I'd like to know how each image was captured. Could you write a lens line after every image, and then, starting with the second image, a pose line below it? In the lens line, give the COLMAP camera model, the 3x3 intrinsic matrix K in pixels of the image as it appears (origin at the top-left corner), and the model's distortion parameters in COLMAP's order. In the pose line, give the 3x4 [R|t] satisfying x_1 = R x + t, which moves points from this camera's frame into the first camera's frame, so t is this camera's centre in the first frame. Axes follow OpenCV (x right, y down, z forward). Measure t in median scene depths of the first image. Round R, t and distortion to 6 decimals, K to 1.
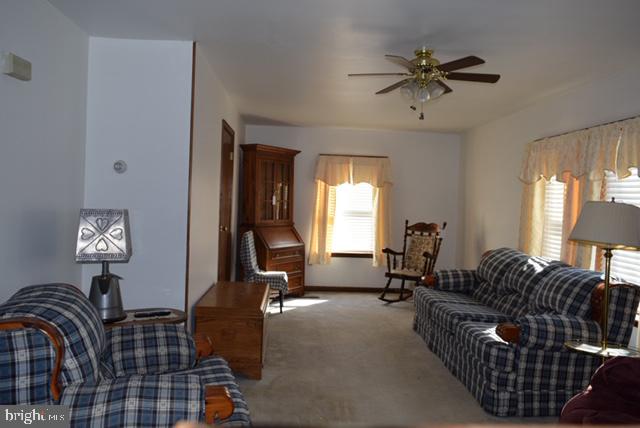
lens RADIAL K [[495.5, 0, 318.5], [0, 495.5, 213.8], [0, 0, 1]] dist [-0.017236, 0.004036]
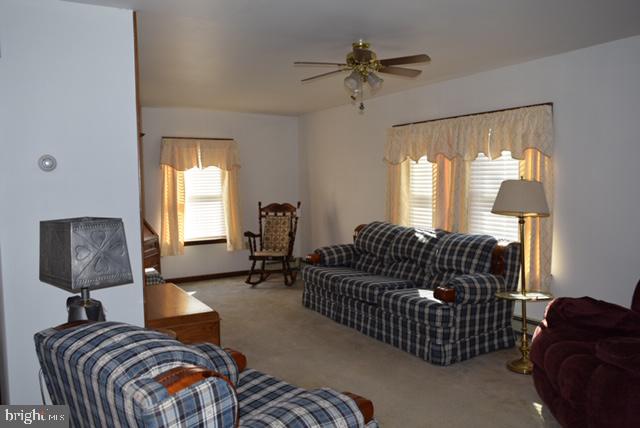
lens RADIAL K [[495.5, 0, 318.6], [0, 495.5, 214.8], [0, 0, 1]] dist [-0.017236, 0.004036]
pose [[0.880509, -0.081076, 0.467044, -0.281160], [0.057877, 0.996281, 0.063834, -0.027574], [-0.470483, -0.029175, 0.881927, 0.073066]]
